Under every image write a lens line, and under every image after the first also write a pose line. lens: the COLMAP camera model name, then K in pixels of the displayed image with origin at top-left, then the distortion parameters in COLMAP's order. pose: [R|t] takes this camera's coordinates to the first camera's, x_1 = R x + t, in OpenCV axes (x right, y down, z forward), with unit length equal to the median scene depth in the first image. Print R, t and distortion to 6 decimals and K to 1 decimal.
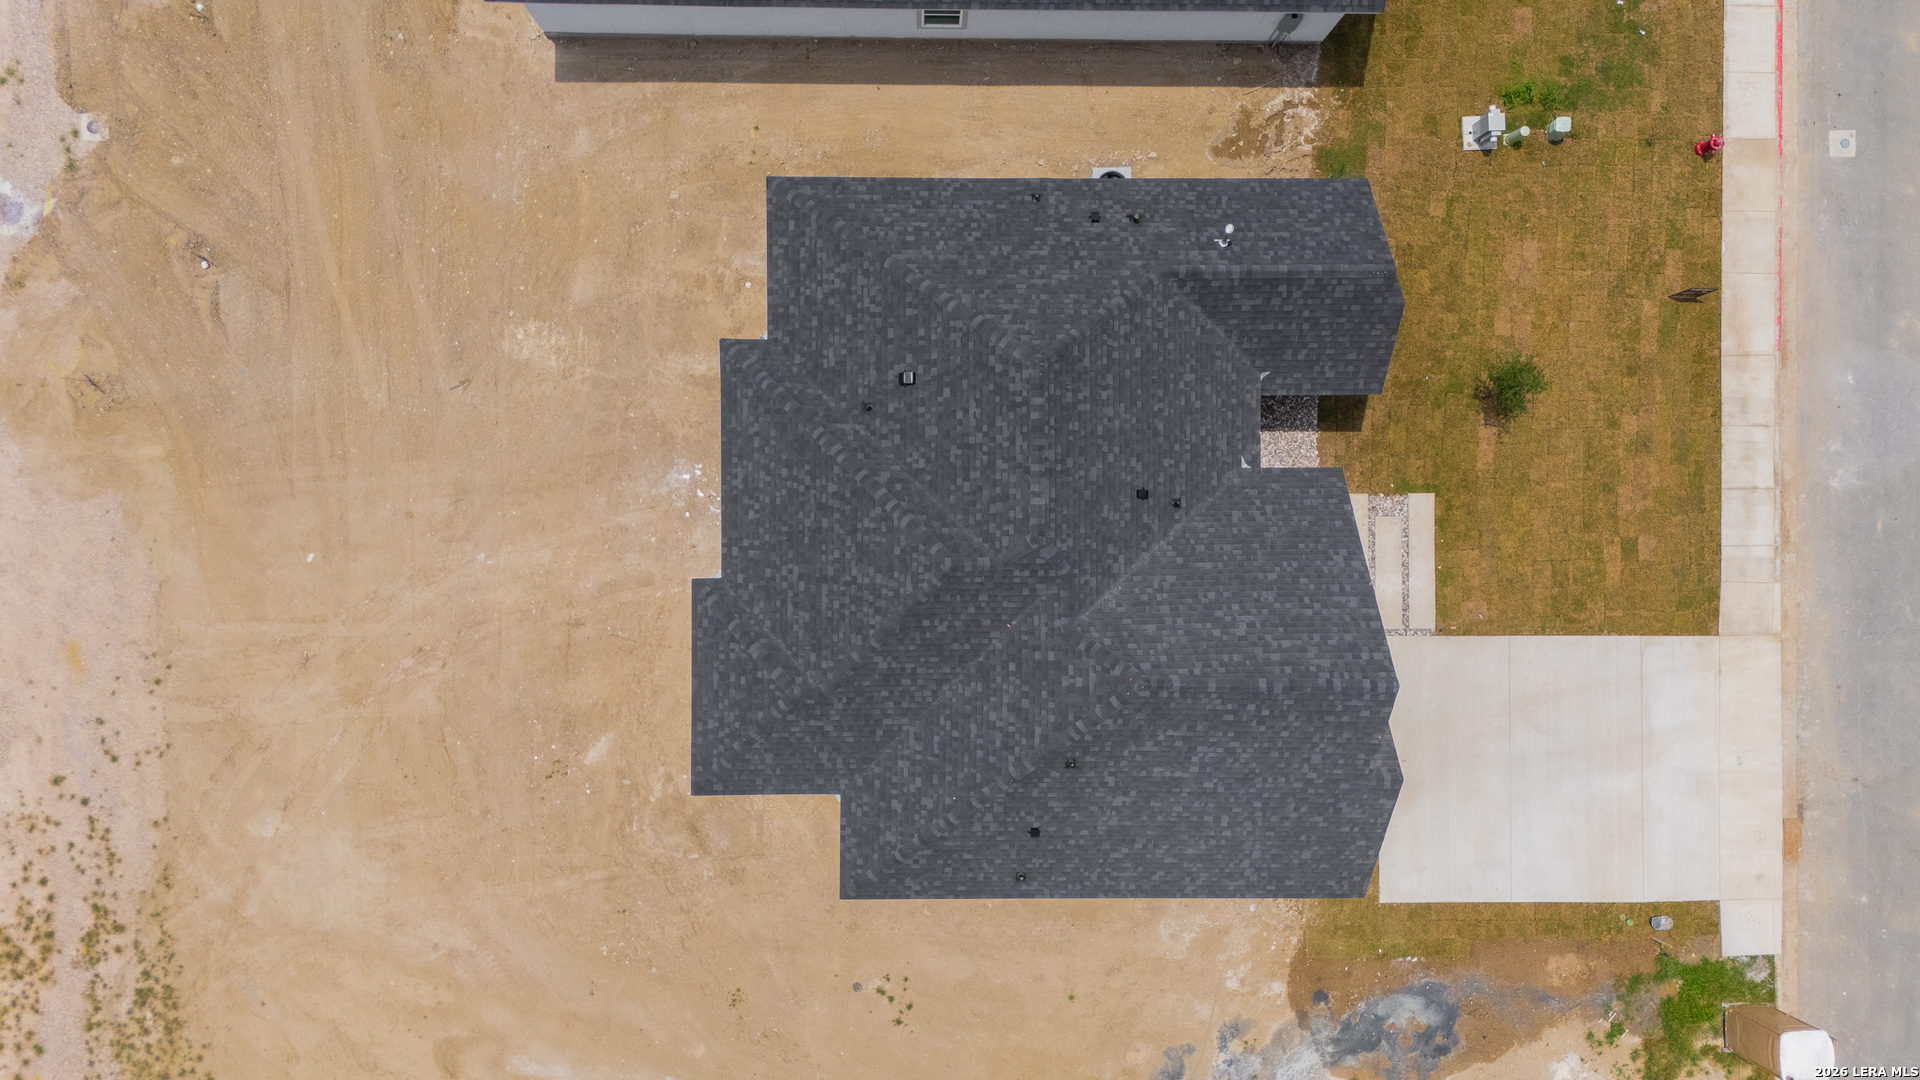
lens RADIAL K [[1413.7, 0, 951.0], [0, 1413.7, 525.1], [0, 0, 1]] dist [0.084399, -0.080418]
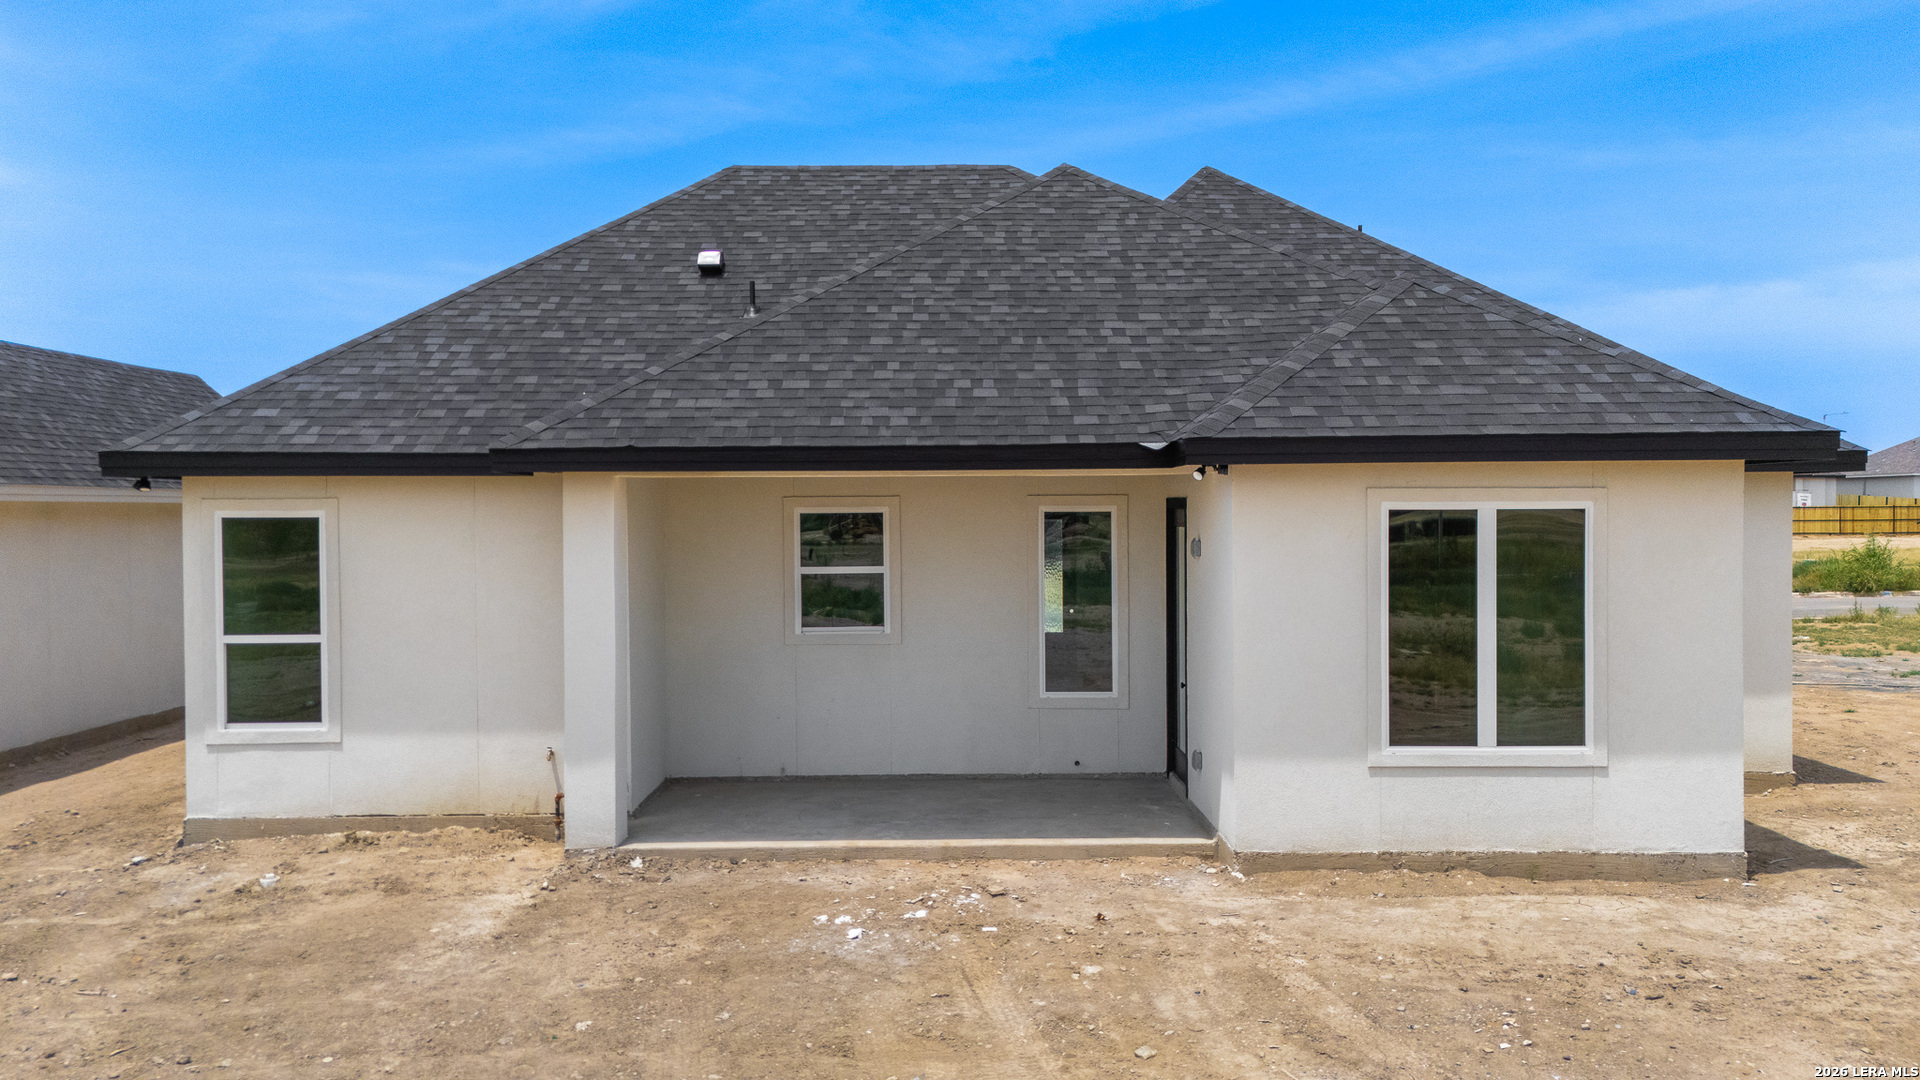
lens RADIAL K [[1418.5, 0, 949.2], [0, 1418.5, 531.3], [0, 0, 1]] dist [0.063974, -0.068284]
pose [[-0.001934, -0.039106, 0.999233, -0.465485], [0.999982, -0.005730, 0.001712, -0.015979], [0.005658, 0.999219, 0.039116, 0.909821]]
